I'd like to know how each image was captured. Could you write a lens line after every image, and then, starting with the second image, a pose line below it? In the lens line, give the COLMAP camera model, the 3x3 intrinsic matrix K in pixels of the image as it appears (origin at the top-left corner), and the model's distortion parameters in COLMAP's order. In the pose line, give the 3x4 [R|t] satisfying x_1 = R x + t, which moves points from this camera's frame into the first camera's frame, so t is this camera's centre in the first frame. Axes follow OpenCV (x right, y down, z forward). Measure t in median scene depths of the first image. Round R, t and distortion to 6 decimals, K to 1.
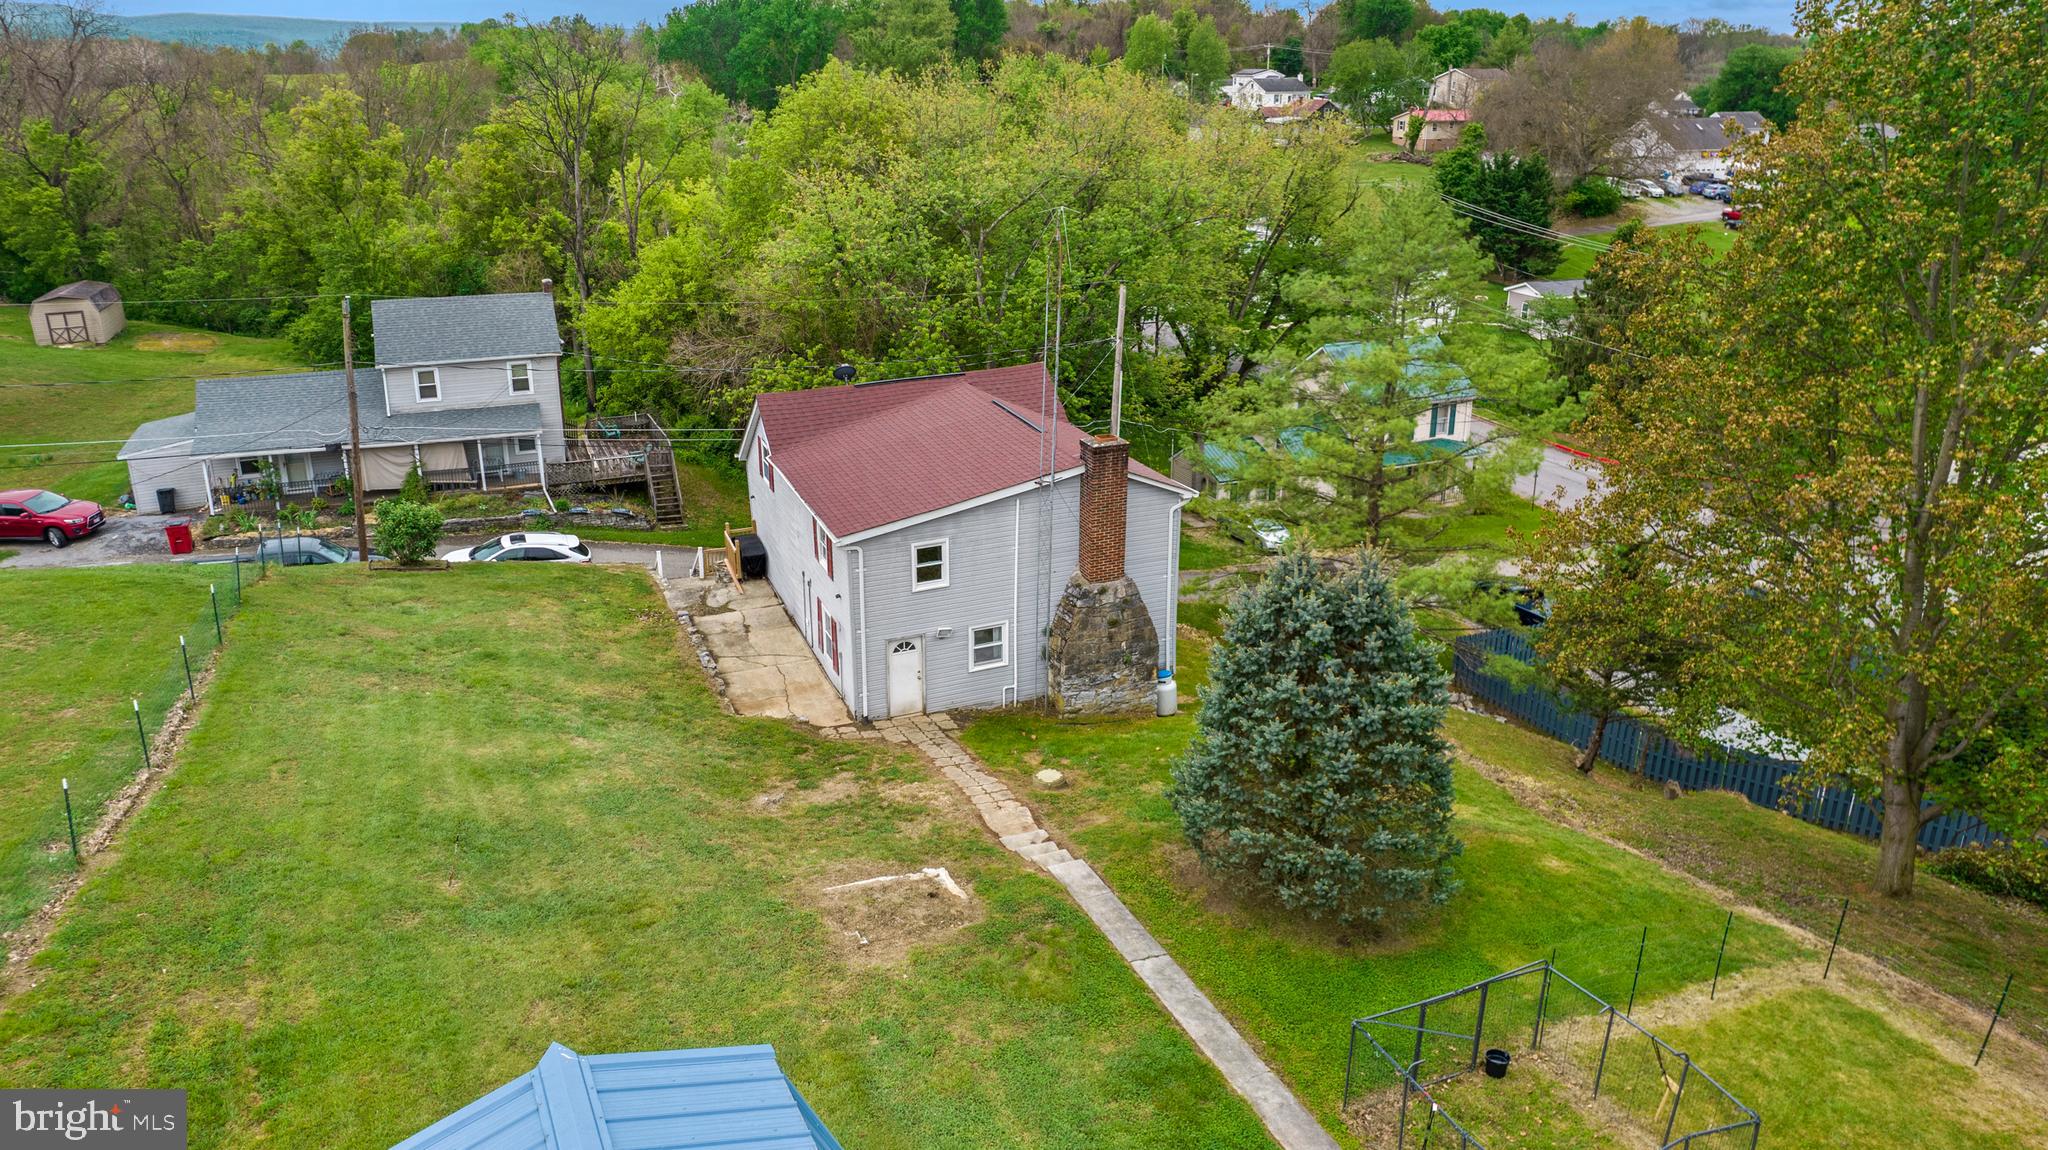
lens RADIAL K [[1311.0, 0, 1024.0], [0, 1311.0, 575.0], [0, 0, 1]] dist [-0.062869, 0.055895]
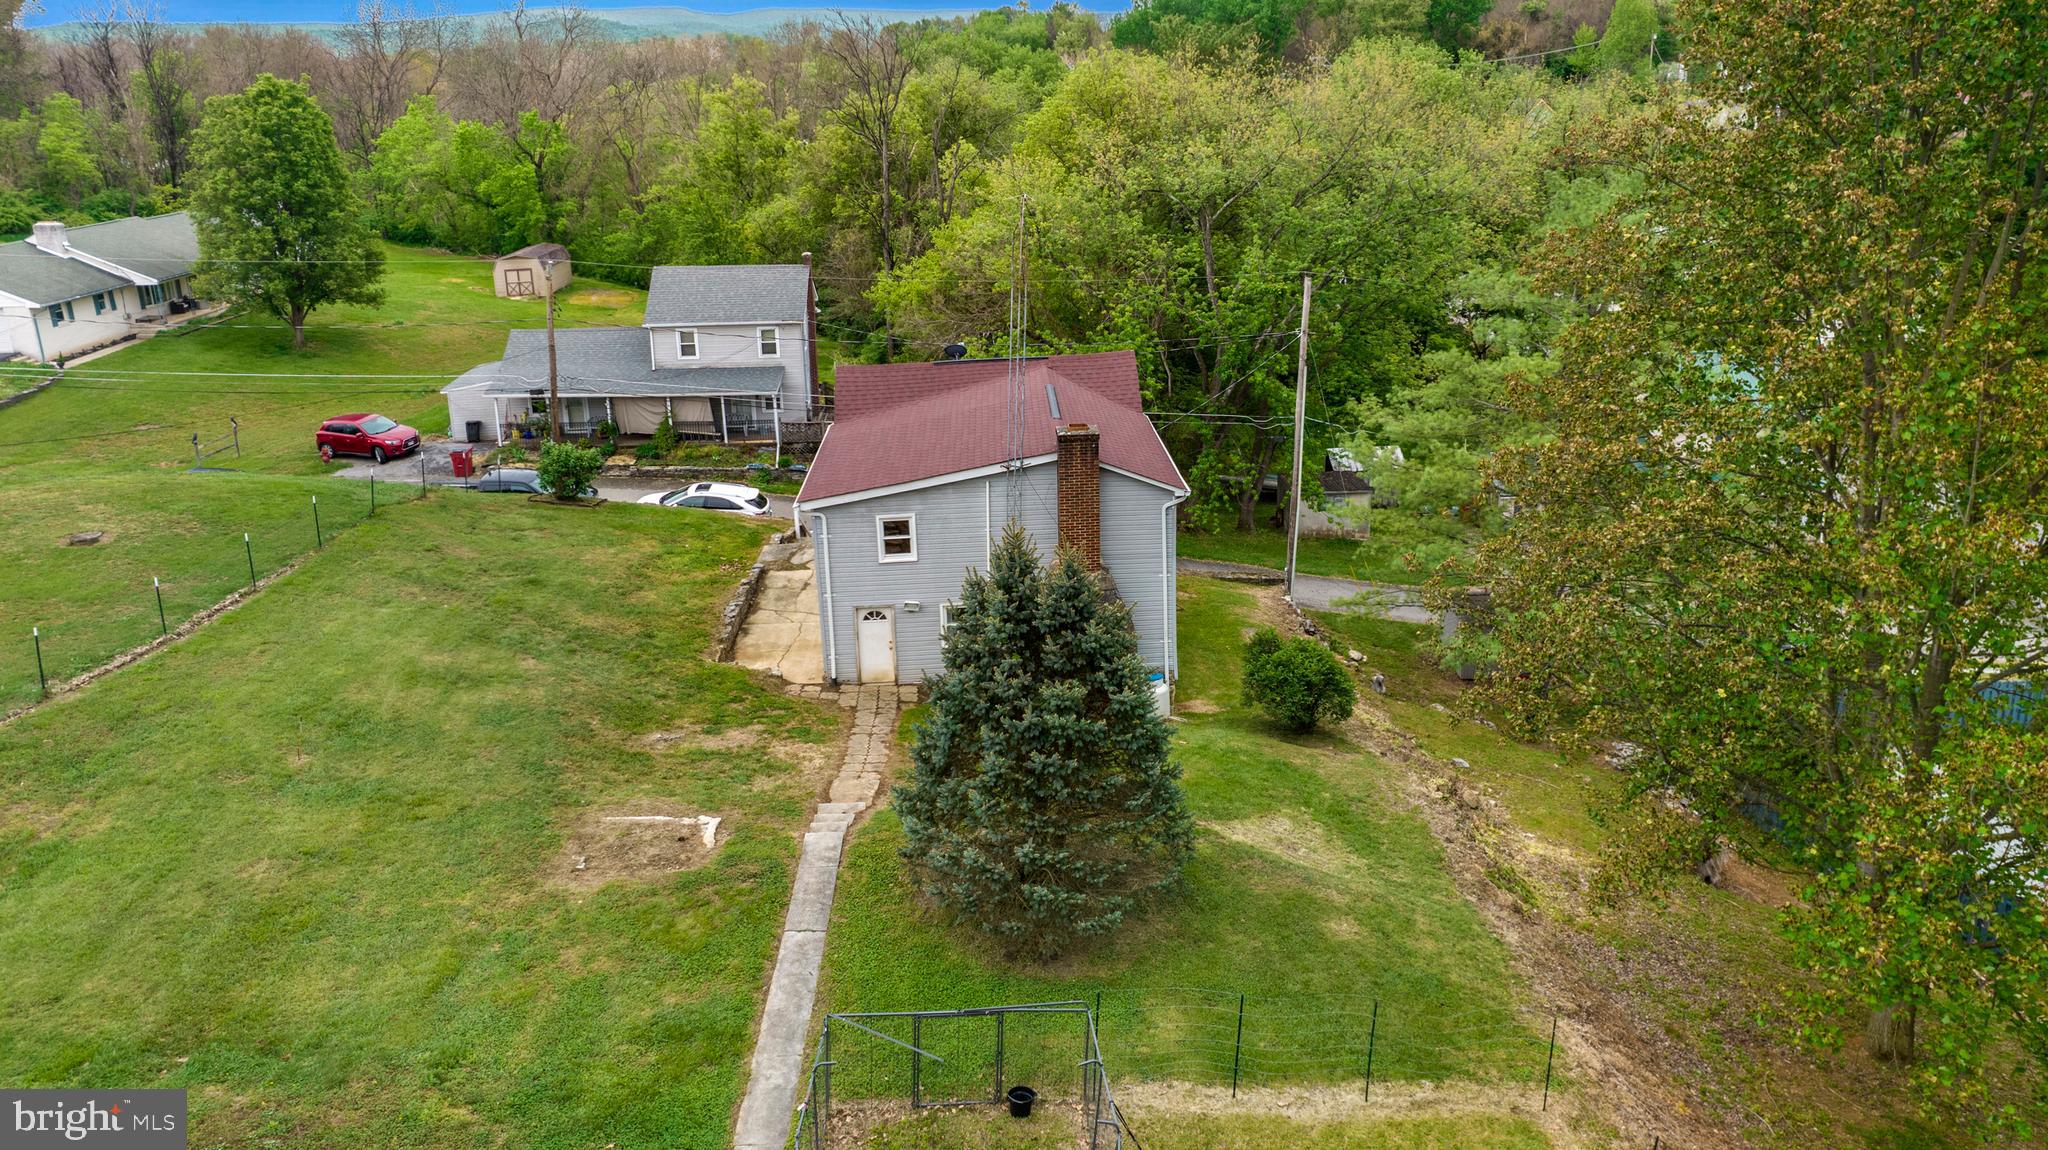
lens RADIAL K [[1358.0, 0, 1072.3], [0, 1358.0, 484.5], [0, 0, 1]] dist [-0.032375, 0.006569]
pose [[0.945272, 0.079947, -0.316336, 0.369261], [-0.098885, 0.994115, -0.044247, -0.015147], [0.310937, 0.073106, 0.947615, 0.029073]]
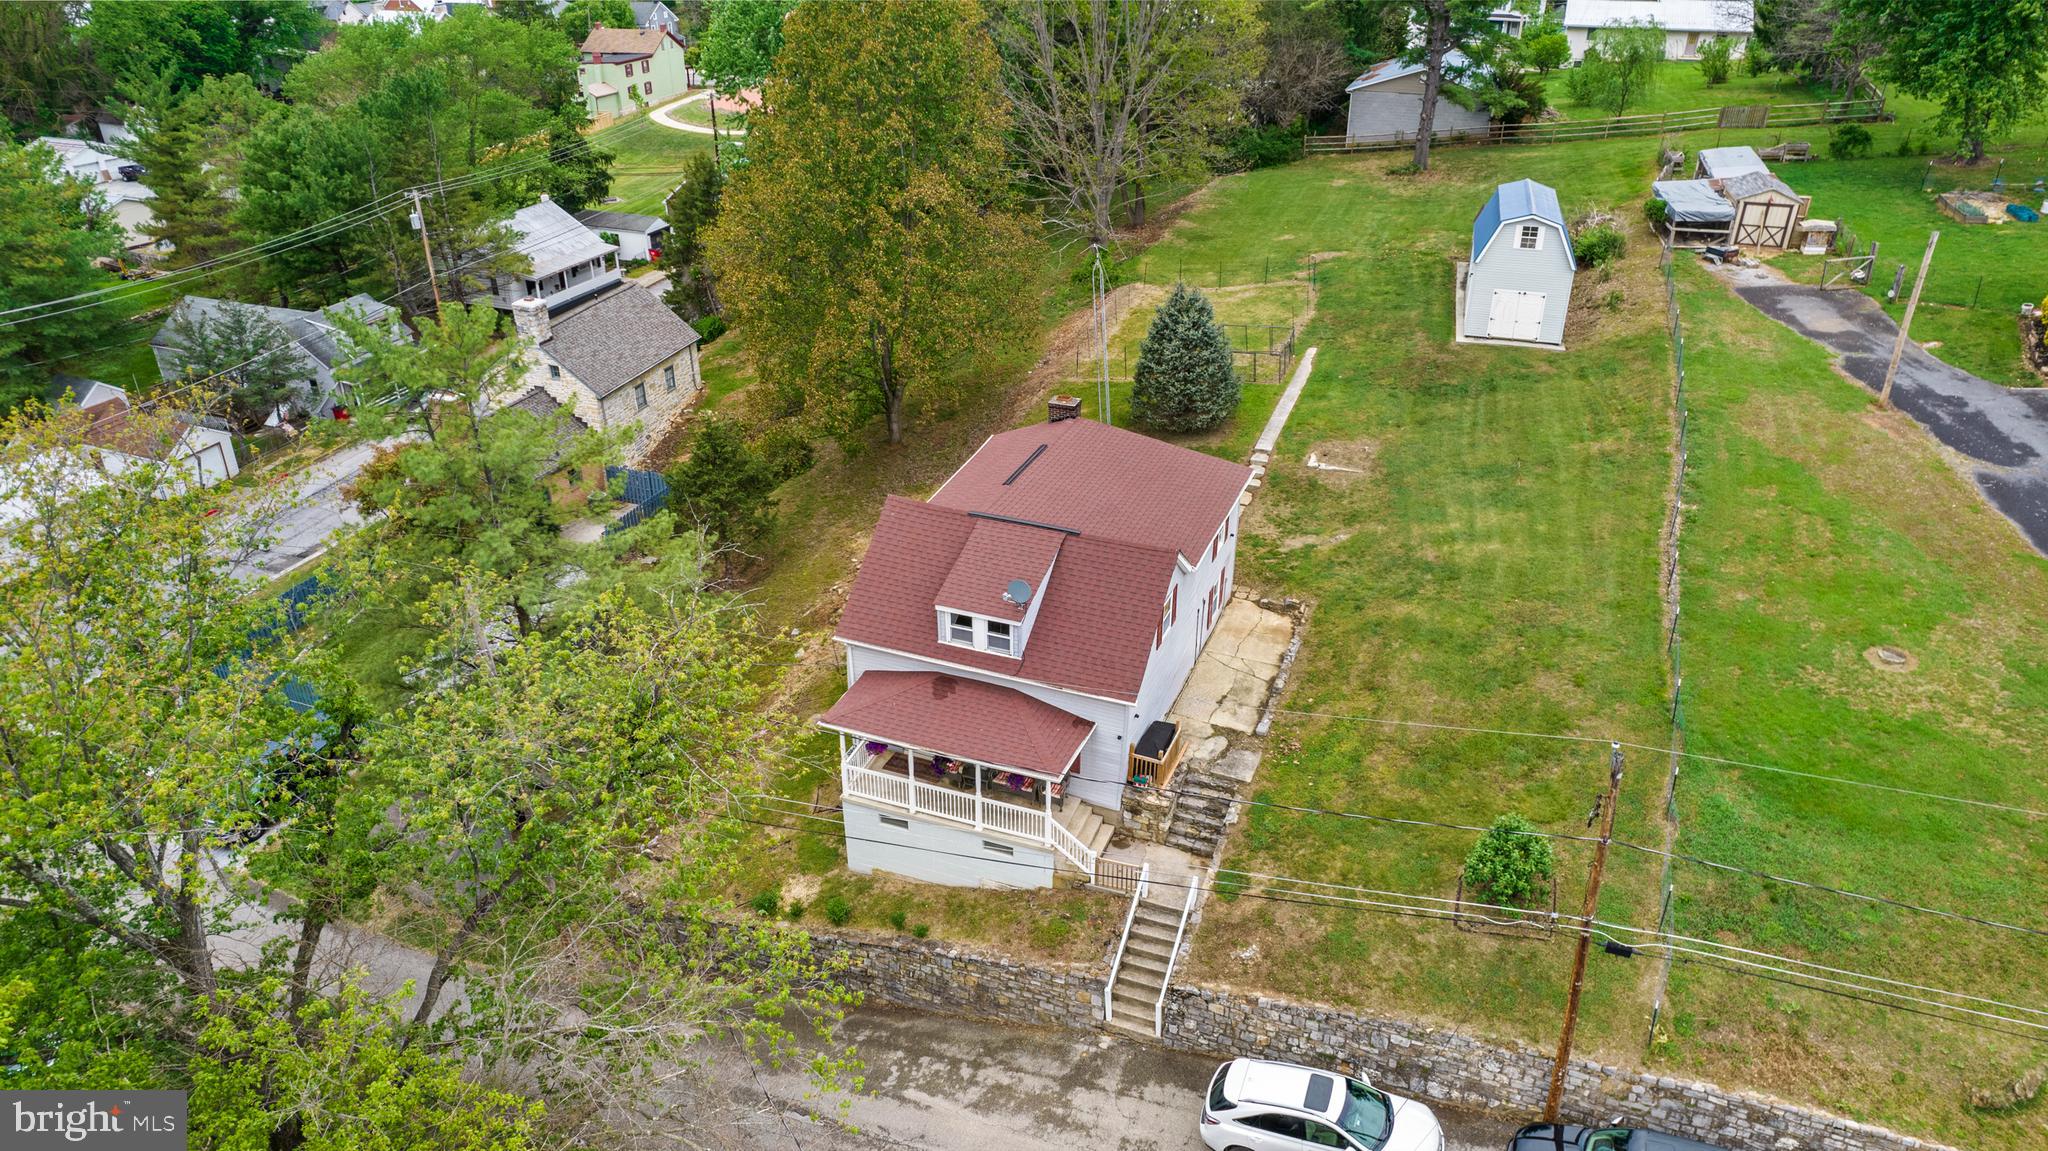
lens RADIAL K [[1251.4, 0, 985.4], [0, 1251.4, 578.7], [0, 0, 1]] dist [-0.052997, 0.042619]
pose [[-0.693069, -0.349596, 0.630427, -0.790038], [0.268580, 0.686341, 0.675870, -0.895504], [-0.668970, 0.637745, -0.381787, 1.649824]]
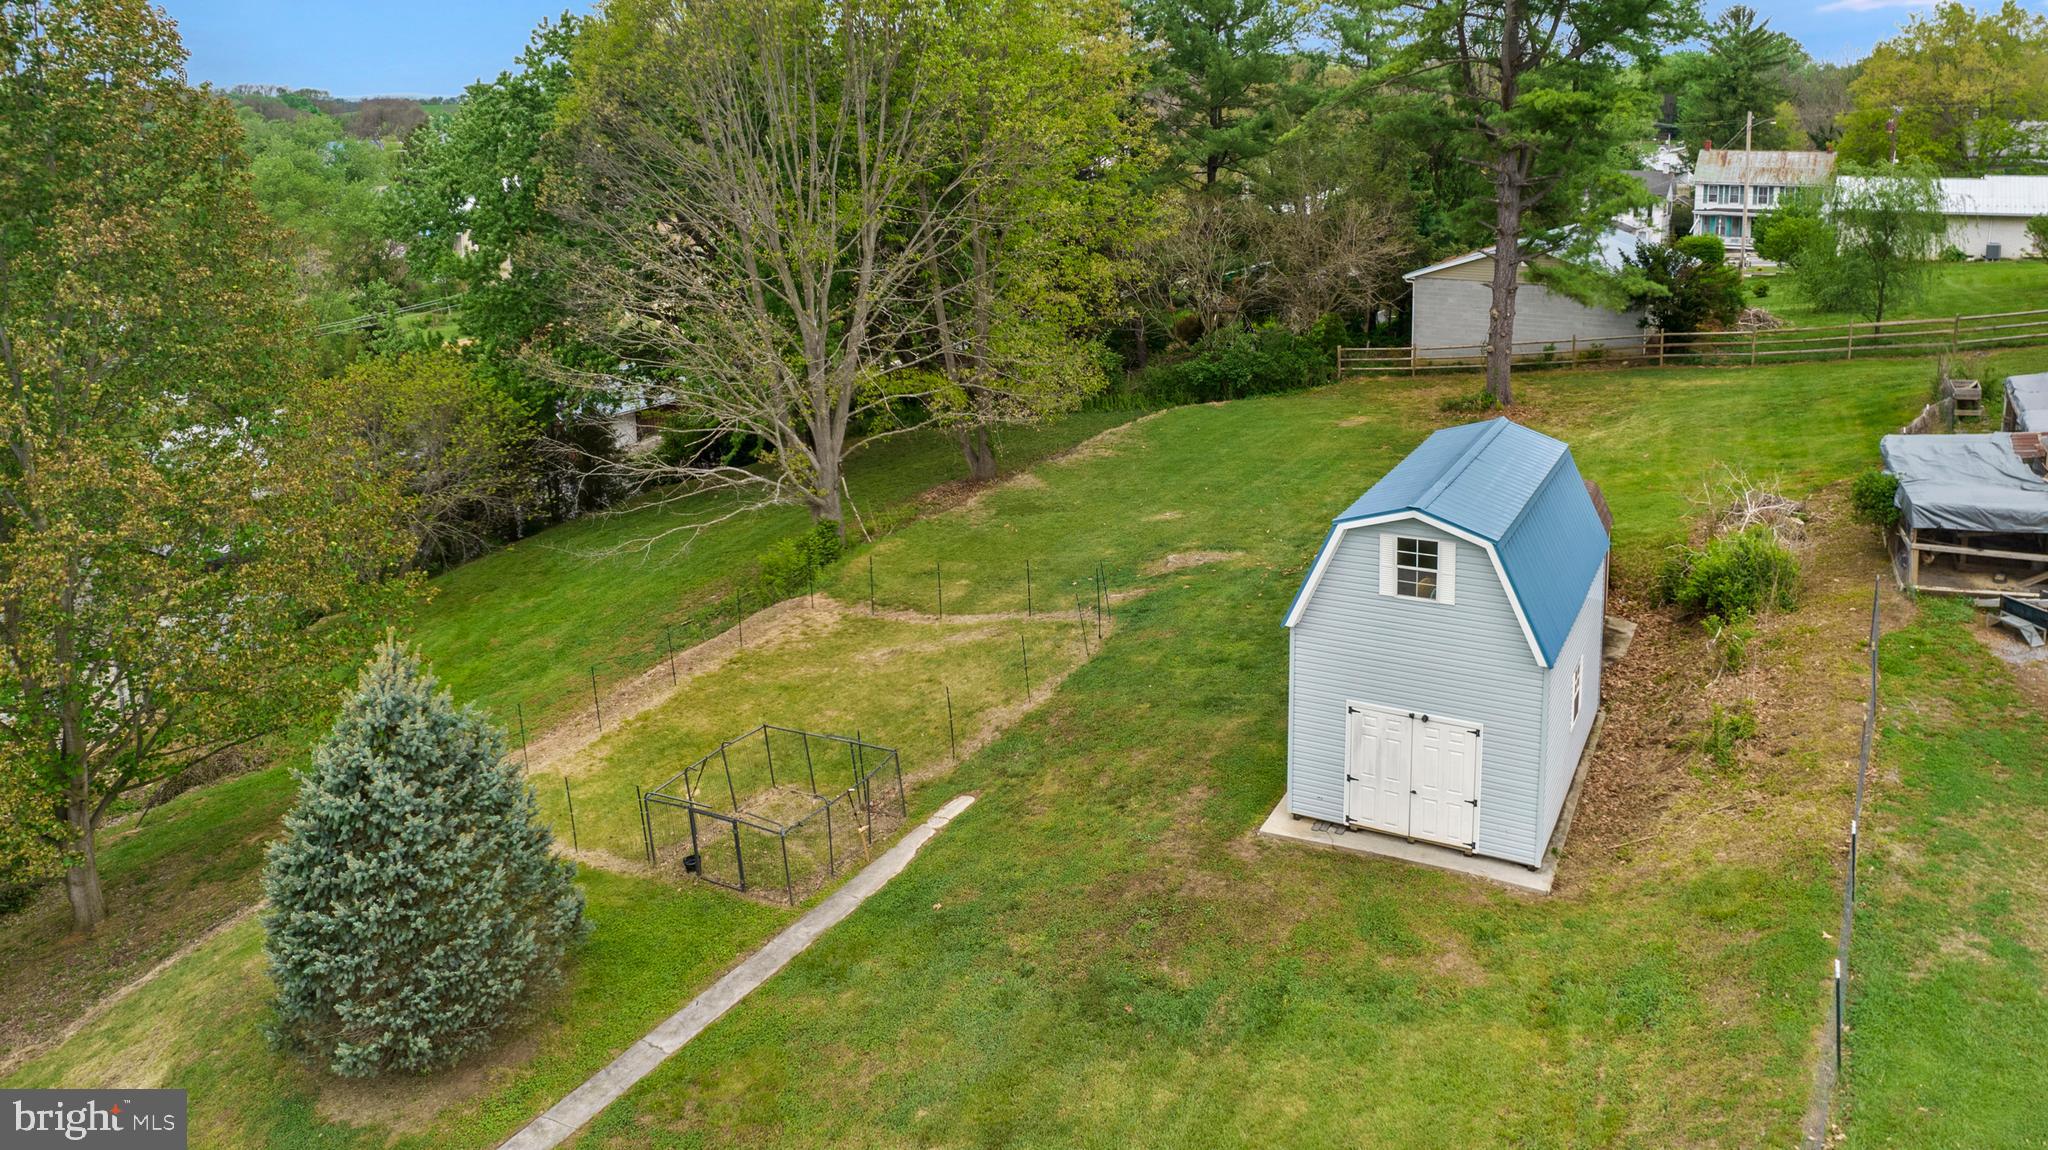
lens RADIAL K [[1465.1, 0, 1026.2], [0, 1465.1, 420.4], [0, 0, 1]] dist [-0.014609, 0.004724]
pose [[-0.577356, -0.169813, 0.798639, -0.532639], [0.297809, 0.866951, 0.399632, -0.290226], [-0.760243, 0.468572, -0.449968, 0.658885]]
